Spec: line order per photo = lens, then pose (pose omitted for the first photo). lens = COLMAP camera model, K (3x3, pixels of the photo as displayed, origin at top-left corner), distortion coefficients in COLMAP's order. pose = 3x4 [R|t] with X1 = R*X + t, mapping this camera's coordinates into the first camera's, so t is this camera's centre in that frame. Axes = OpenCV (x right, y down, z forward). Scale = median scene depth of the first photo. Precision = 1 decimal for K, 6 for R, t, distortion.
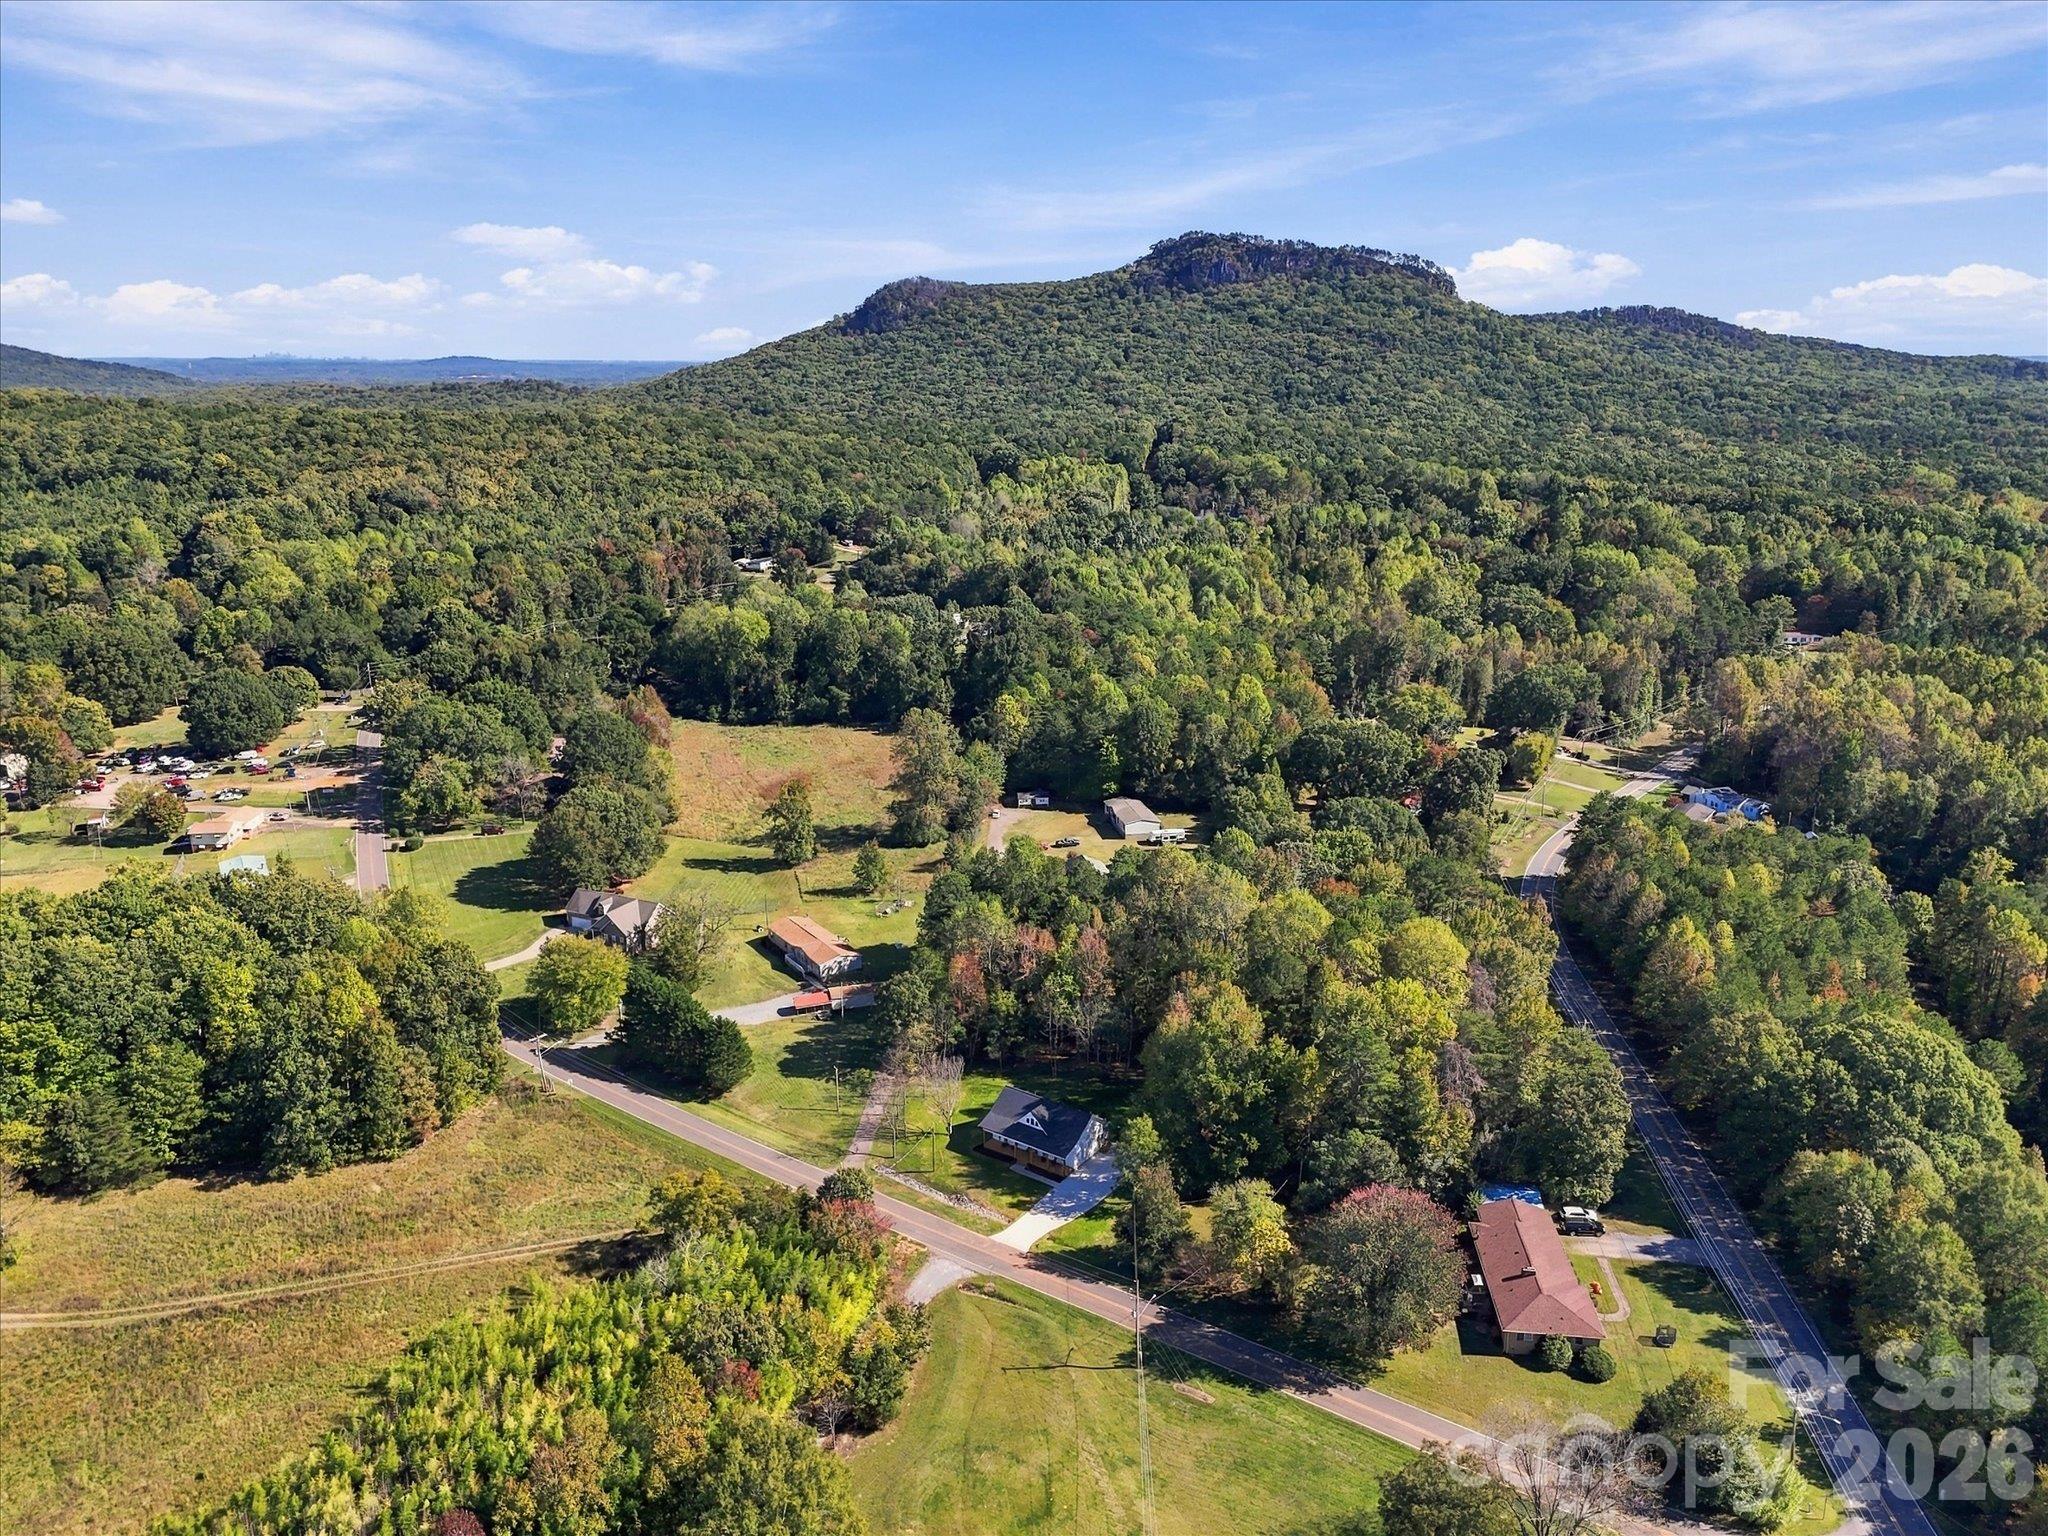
lens RADIAL K [[1508.7, 0, 1034.9], [0, 1508.7, 733.6], [0, 0, 1]] dist [0.059646, -0.042307]
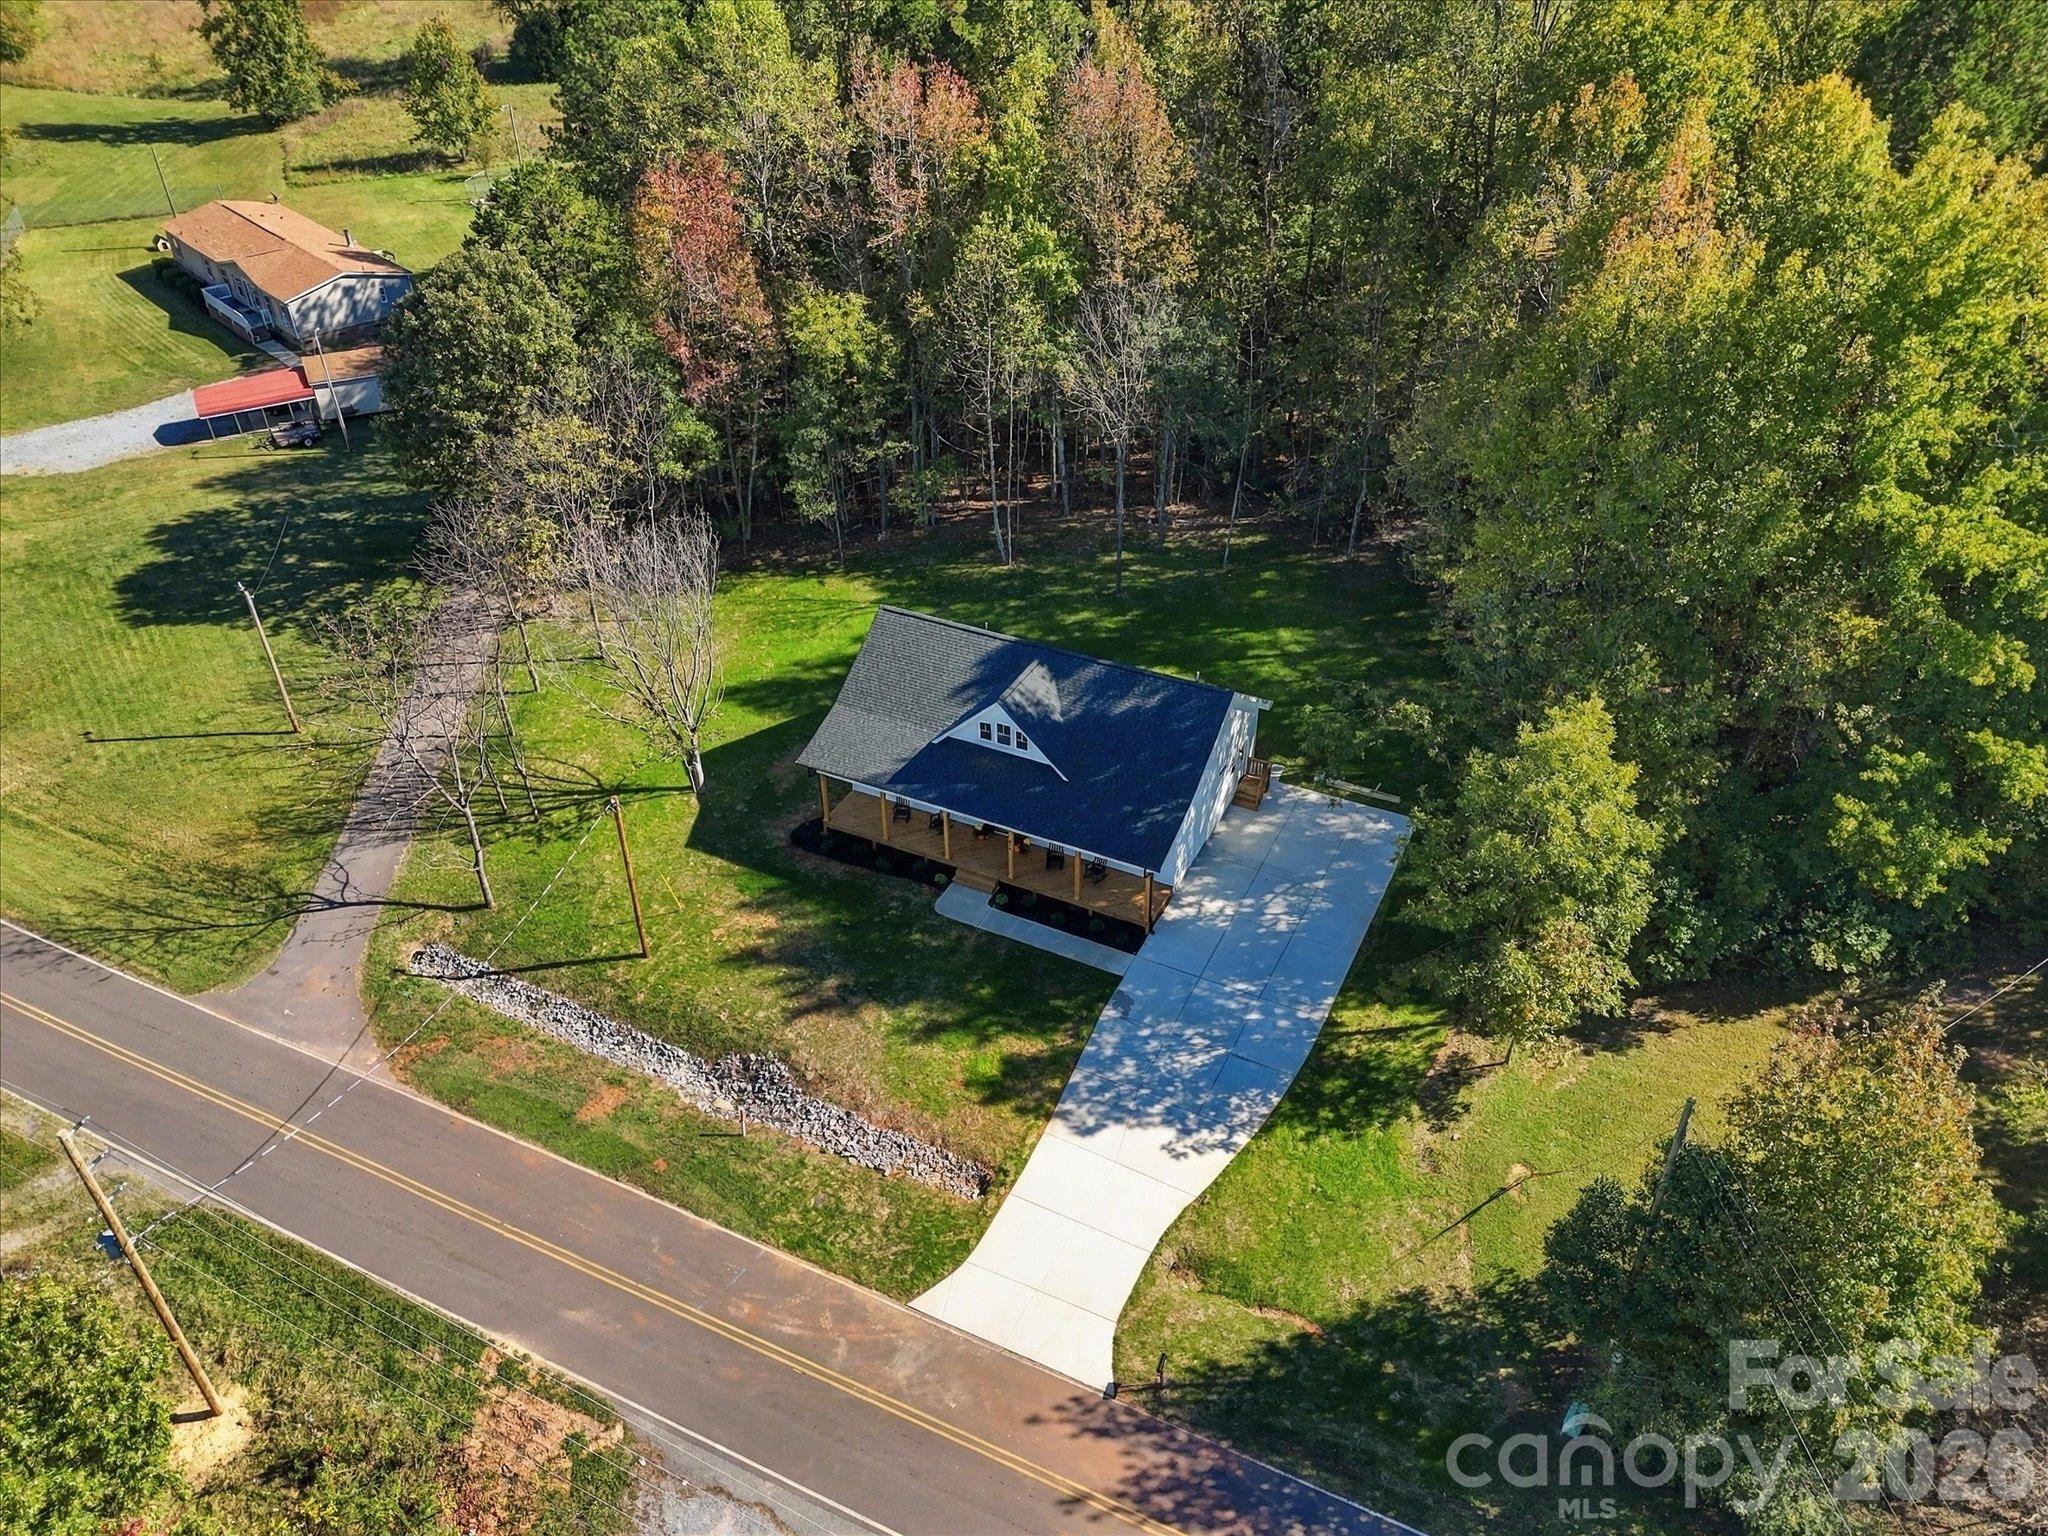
lens RADIAL K [[1508.7, 0, 1021.6], [0, 1508.7, 774.6], [0, 0, 1]] dist [0.059646, -0.042307]
pose [[0.987943, -0.099376, 0.118717, -0.025486], [0.049202, 0.928581, 0.367853, 0.138698], [-0.146794, -0.357576, 0.922275, 0.629360]]
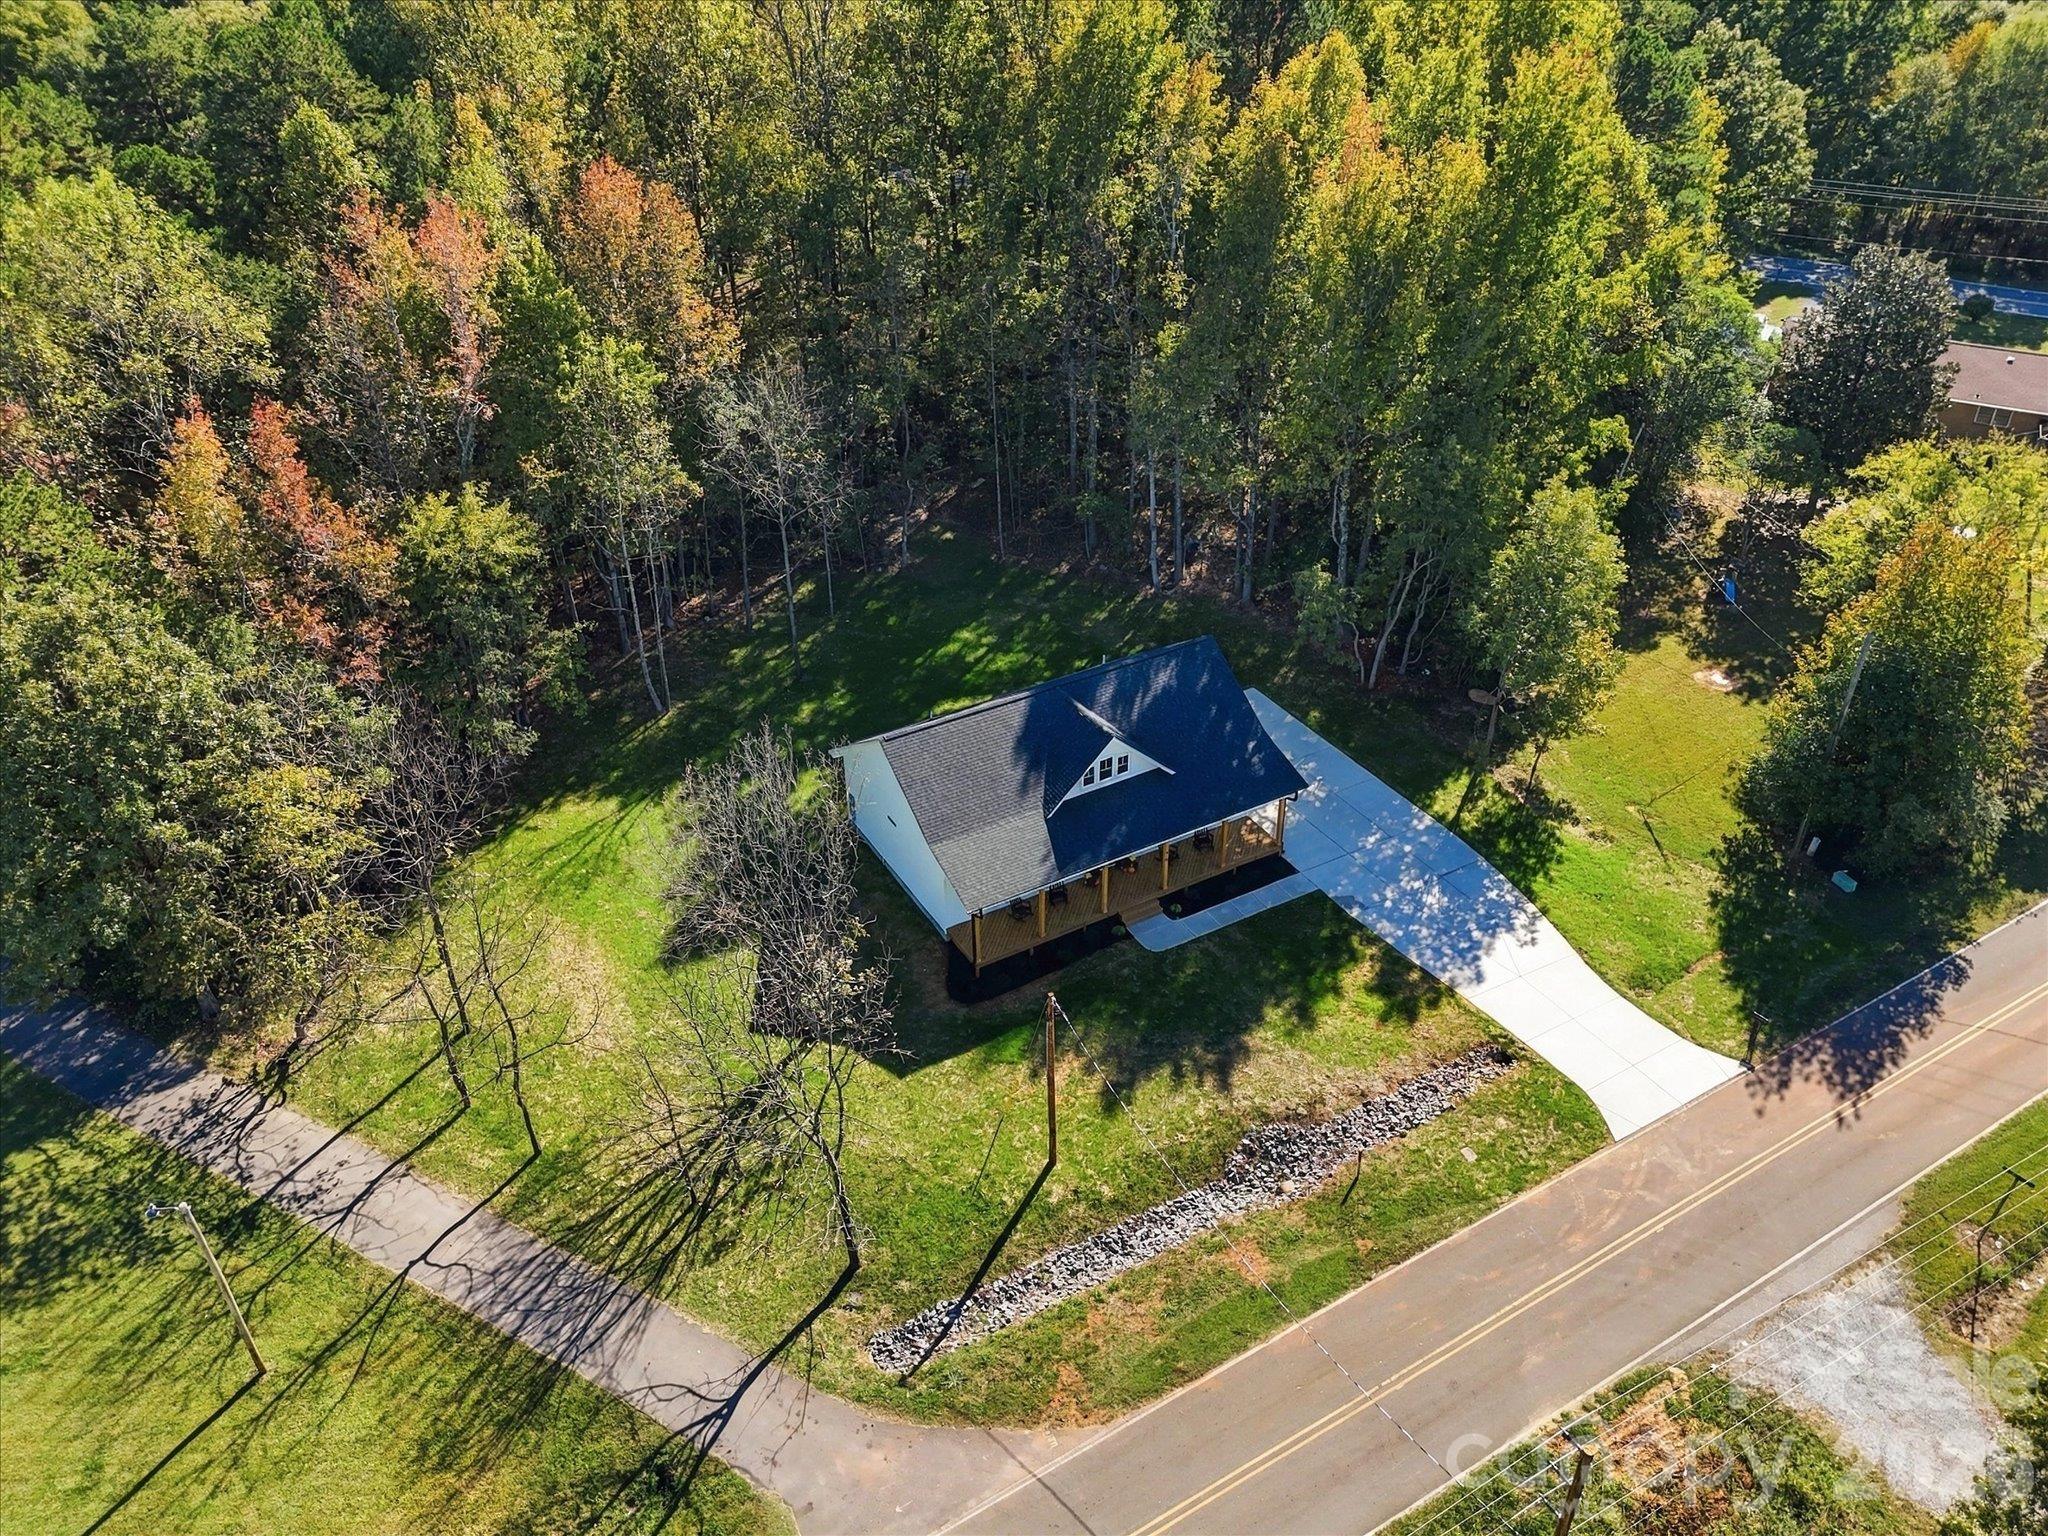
lens RADIAL K [[1508.7, 0, 1035.1], [0, 1508.7, 764.3], [0, 0, 1]] dist [0.059646, -0.042307]
pose [[0.408776, -0.516238, 0.752596, -0.172191], [0.233467, 0.856353, 0.460601, 0.108702], [-0.882267, -0.012576, 0.470581, 0.739048]]
